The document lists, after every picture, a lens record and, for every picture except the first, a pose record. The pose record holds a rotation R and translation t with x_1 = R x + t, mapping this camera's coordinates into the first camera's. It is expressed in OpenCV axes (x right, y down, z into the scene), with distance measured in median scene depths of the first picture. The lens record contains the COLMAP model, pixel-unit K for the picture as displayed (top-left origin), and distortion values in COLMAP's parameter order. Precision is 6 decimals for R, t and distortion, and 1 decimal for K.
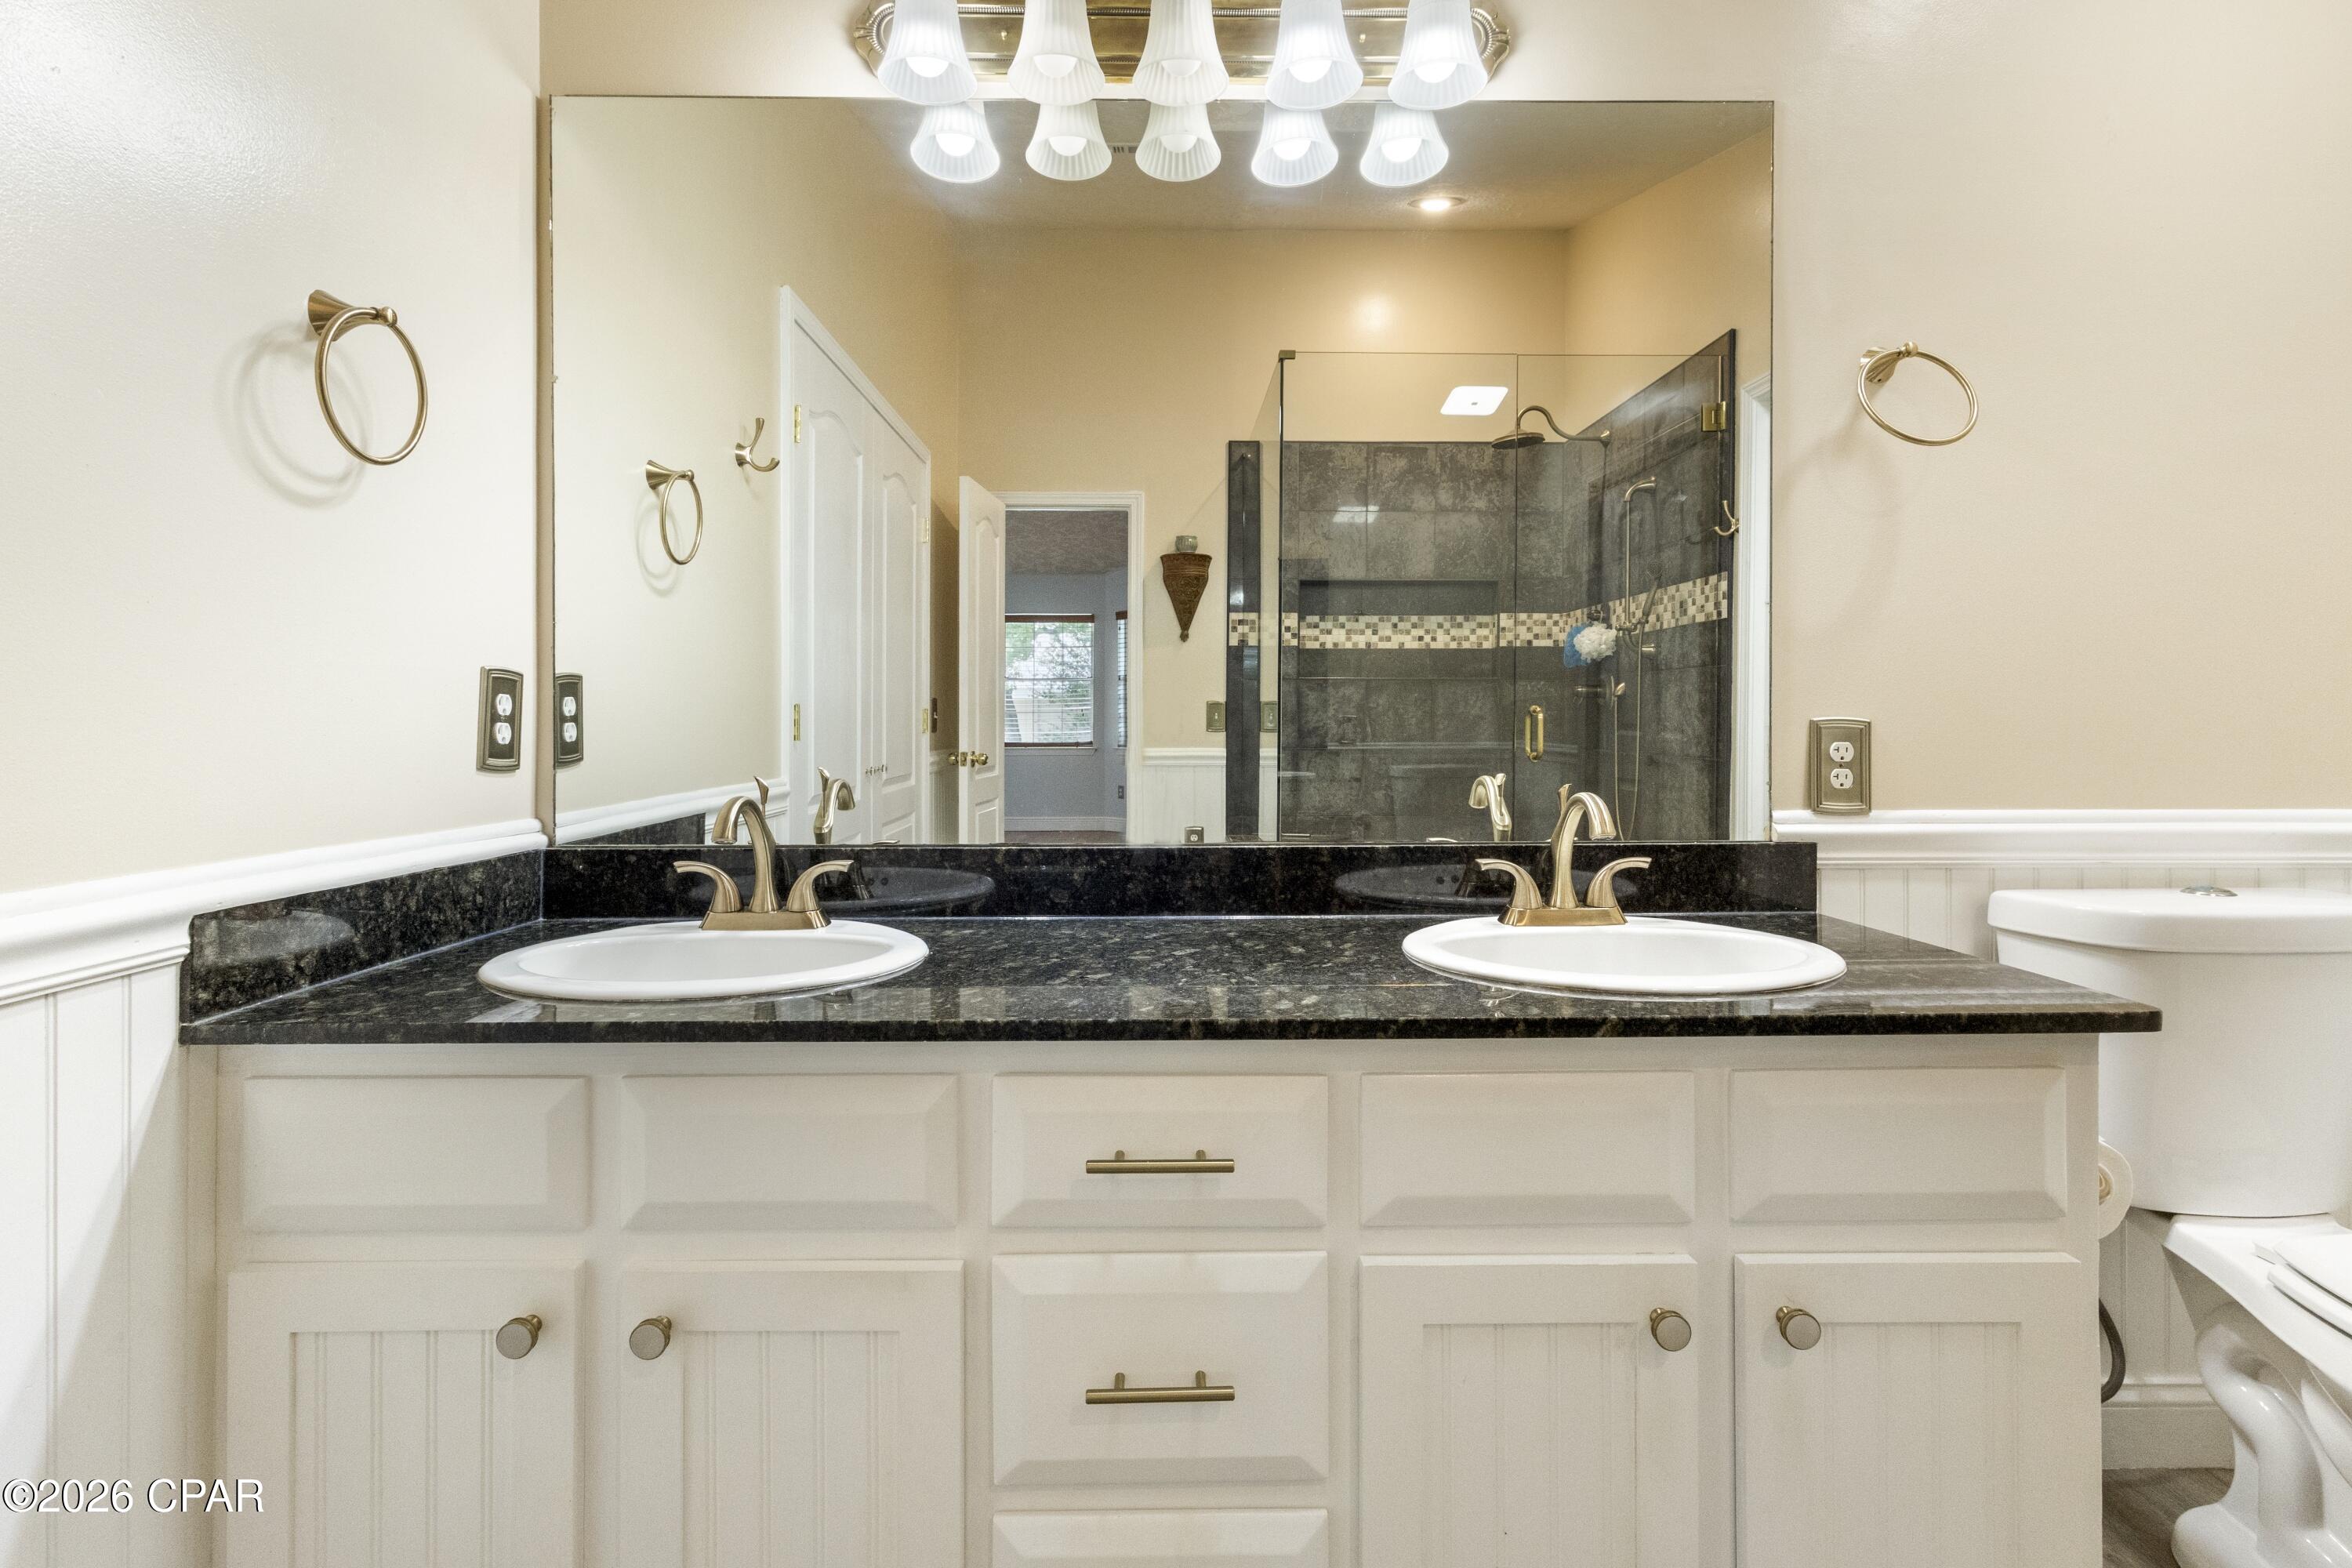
lens RADIAL K [[1111.7, 0, 1188.4], [0, 1111.7, 720.1], [0, 0, 1]] dist [0.006056, 0.000440]
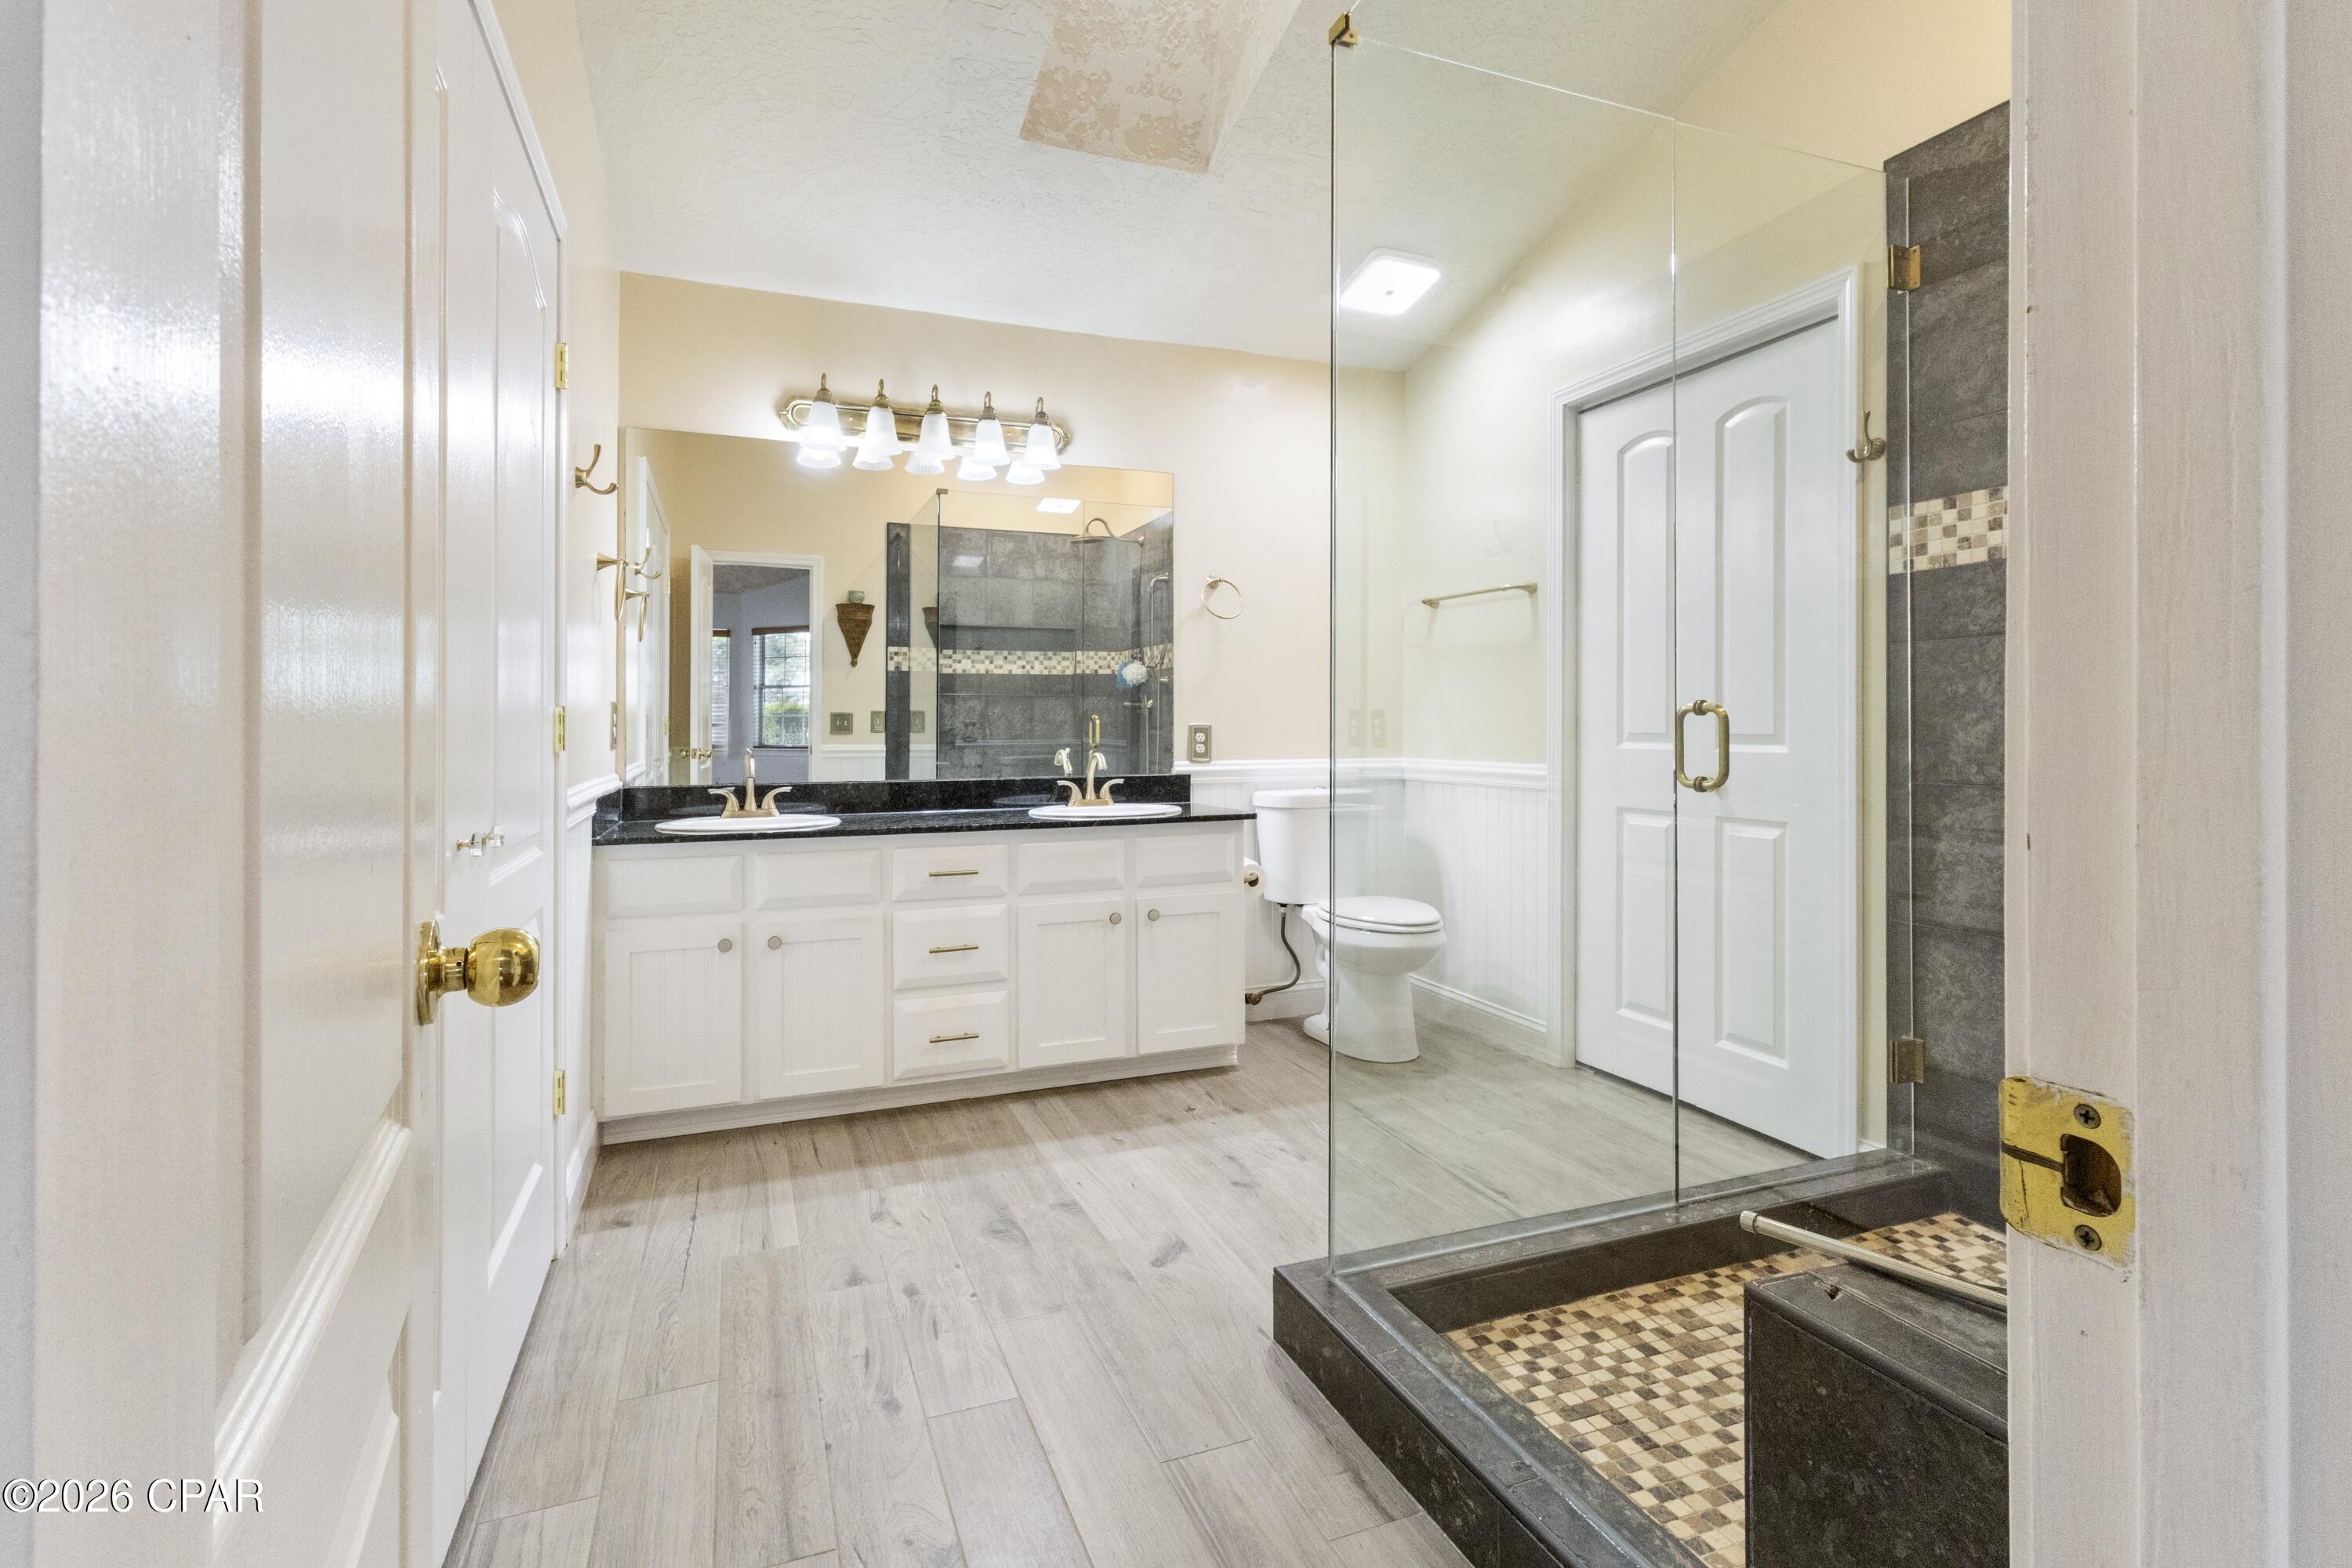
lens RADIAL K [[1111.7, 0, 1141.1], [0, 1111.7, 727.1], [0, 0, 1]] dist [0.006056, 0.000440]
pose [[0.948806, -0.003123, 0.315843, -0.106008], [0.001865, 0.999989, 0.004287, -0.001981], [-0.315853, -0.003478, 0.948802, -0.433338]]
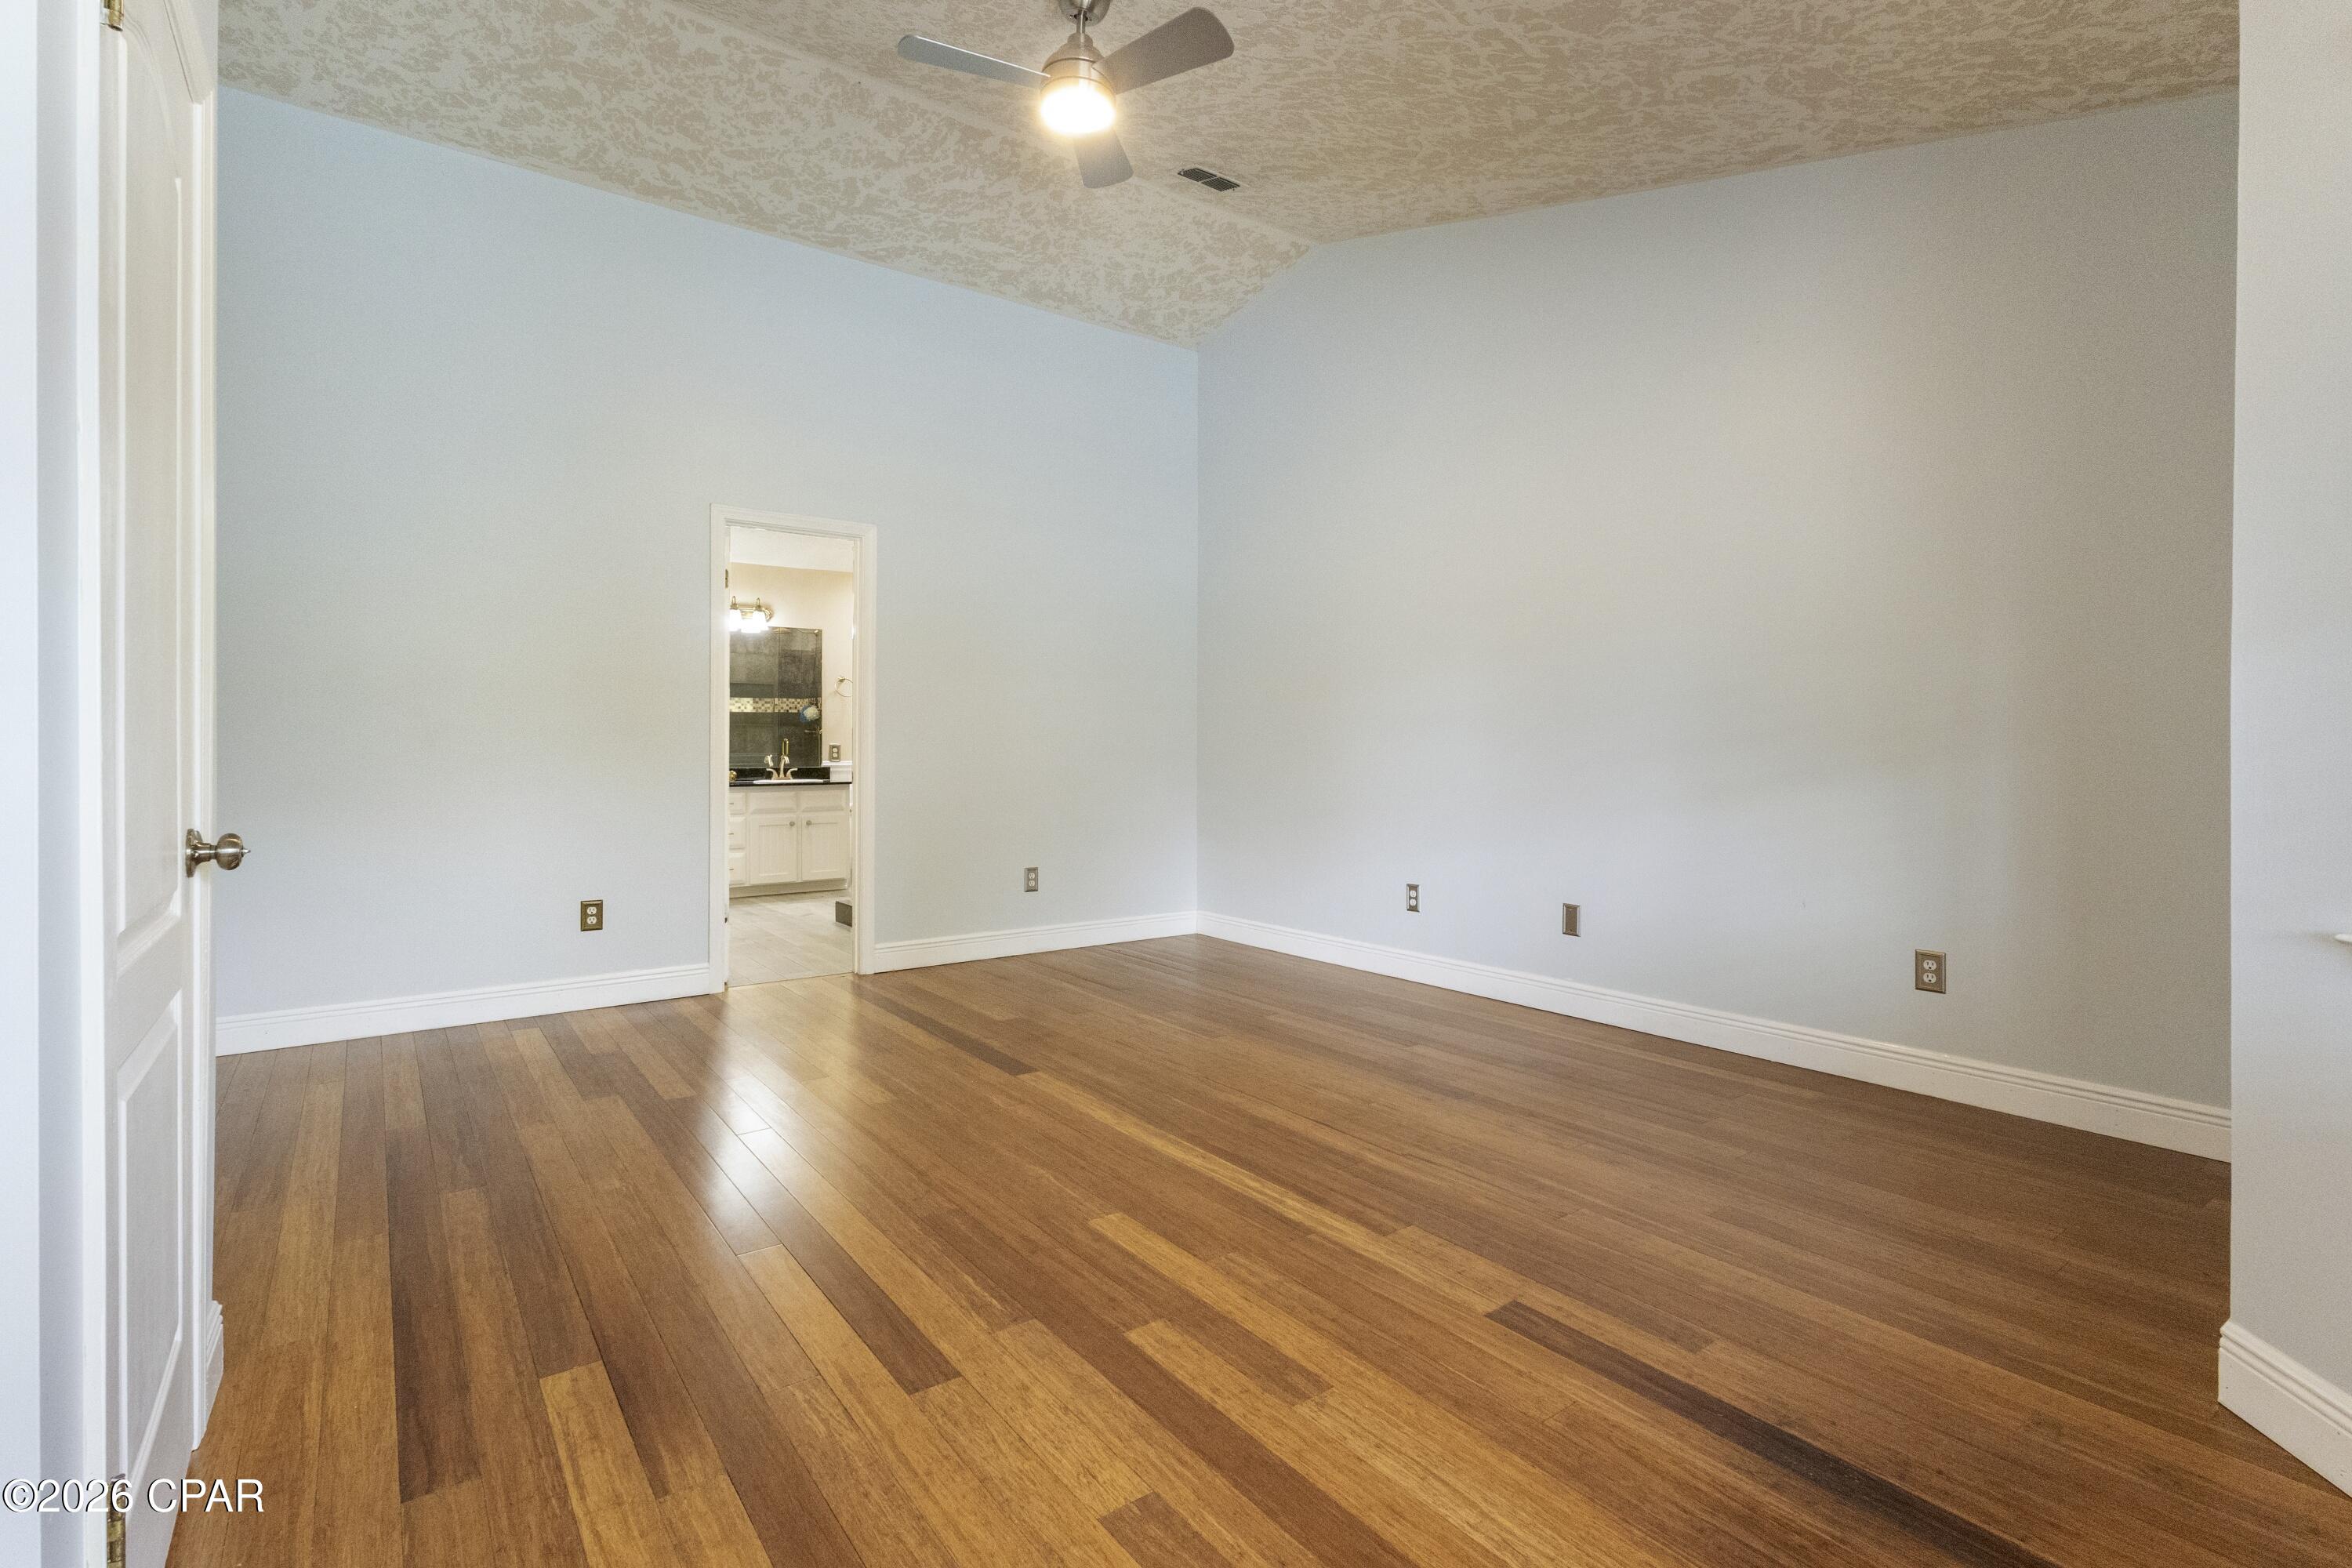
lens RADIAL K [[1111.7, 0, 1160.8], [0, 1111.7, 763.3], [0, 0, 1]] dist [0.006056, 0.000440]
pose [[0.825869, -0.004773, 0.563842, -0.383406], [-0.005514, 0.999848, 0.016541, -0.001747], [-0.563836, -0.016770, 0.825717, -1.447838]]
